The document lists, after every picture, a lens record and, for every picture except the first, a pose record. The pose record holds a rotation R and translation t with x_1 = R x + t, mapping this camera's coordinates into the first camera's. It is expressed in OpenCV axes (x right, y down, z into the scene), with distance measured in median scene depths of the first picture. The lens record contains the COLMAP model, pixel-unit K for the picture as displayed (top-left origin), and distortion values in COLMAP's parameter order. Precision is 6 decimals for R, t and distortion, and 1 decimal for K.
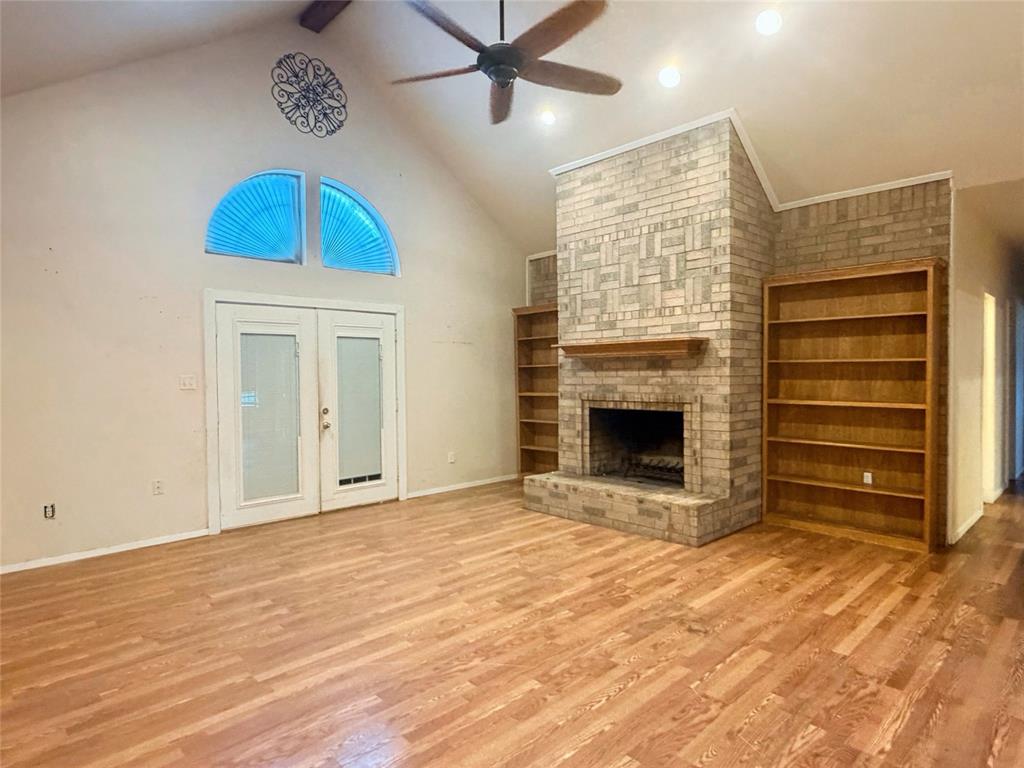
lens RADIAL K [[582.5, 0, 515.3], [0, 582.5, 386.0], [0, 0, 1]] dist [-0.002333, -0.000038]
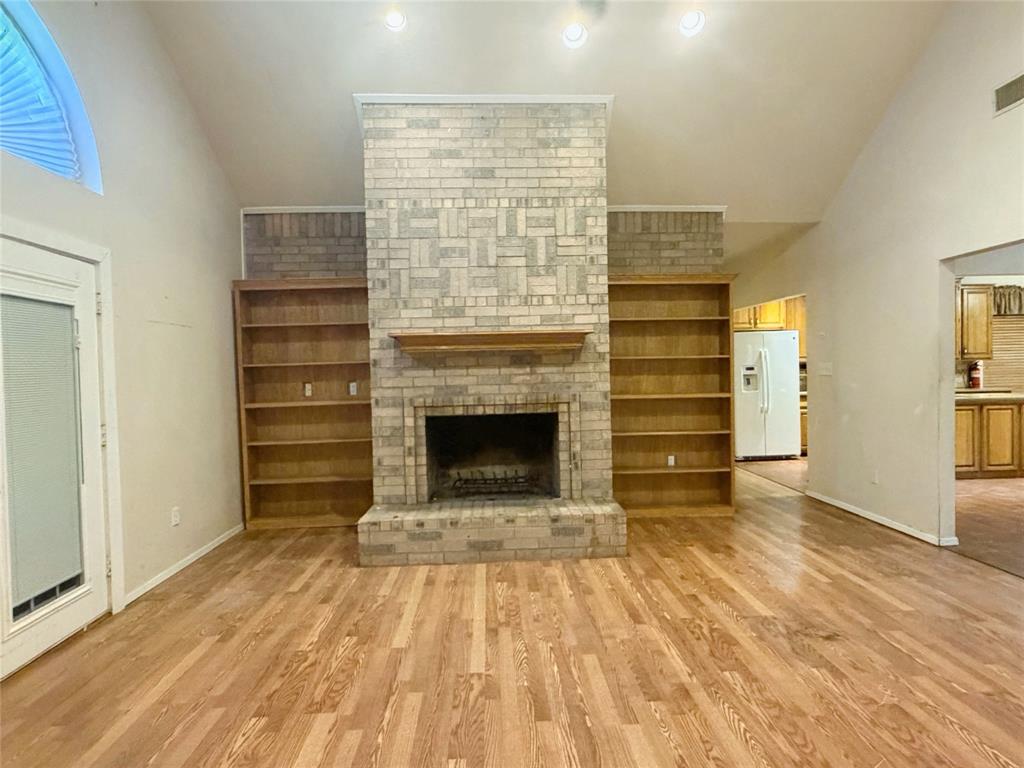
lens RADIAL K [[581.6, 0, 513.5], [0, 581.6, 384.2], [0, 0, 1]] dist [0.002324, 0.000290]
pose [[0.659647, -0.021358, 0.751272, -0.437076], [0.033435, 0.999440, -0.000944, -0.000984], [-0.750831, 0.025741, 0.659992, 0.457806]]
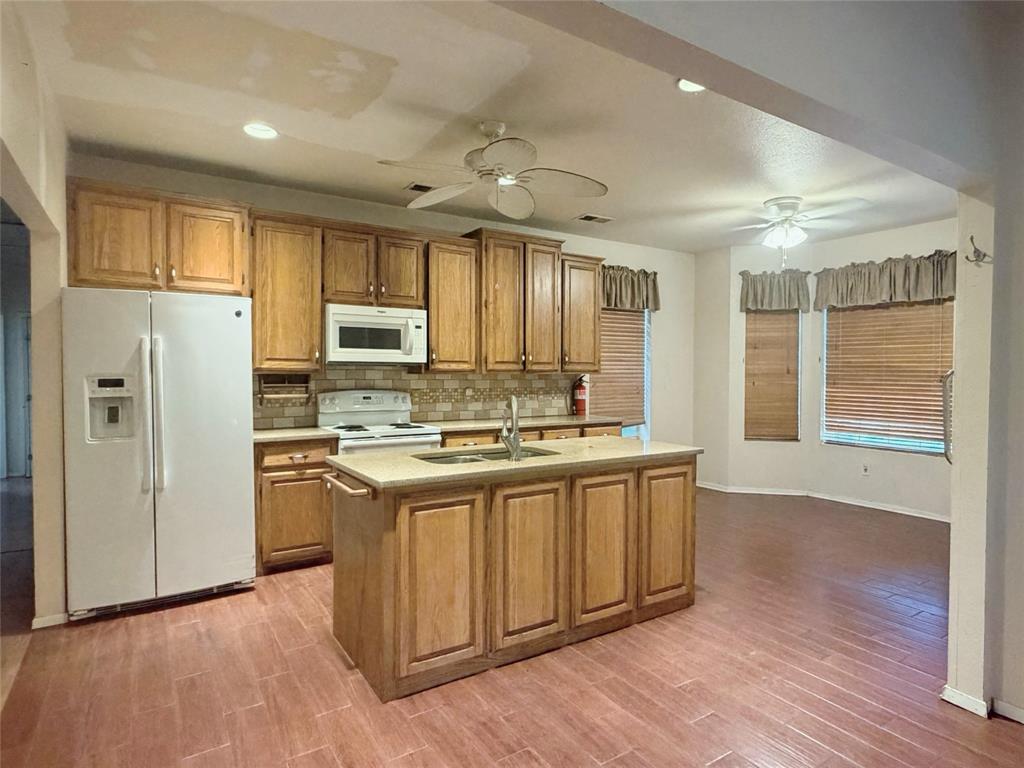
lens RADIAL K [[581.6, 0, 513.5], [0, 581.6, 384.2], [0, 0, 1]] dist [0.002324, 0.000290]
pose [[0.191466, -0.009173, 0.981456, 0.657080], [0.020157, 0.999782, 0.005412, -0.016284], [-0.981292, 0.018747, 0.191609, 0.478878]]
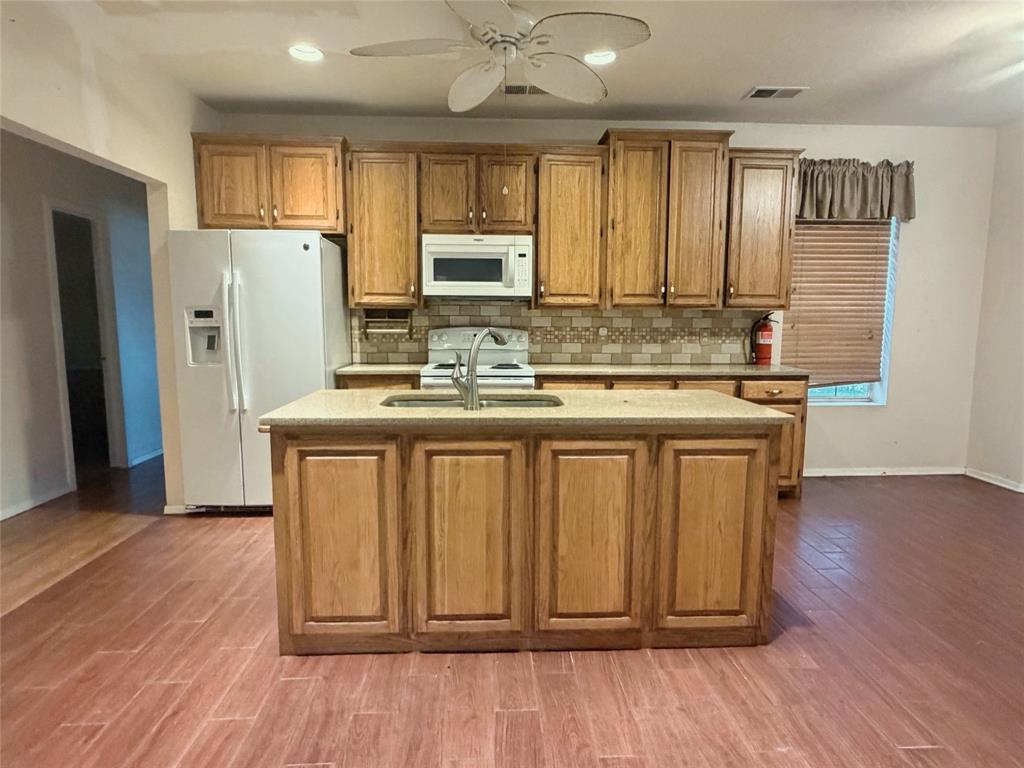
lens RADIAL K [[581.6, 0, 513.5], [0, 581.6, 384.2], [0, 0, 1]] dist [0.002324, 0.000290]
pose [[0.657587, -0.071584, 0.749970, 0.898144], [0.007928, 0.996078, 0.088123, 0.002567], [-0.753337, -0.052003, 0.655575, 0.270838]]
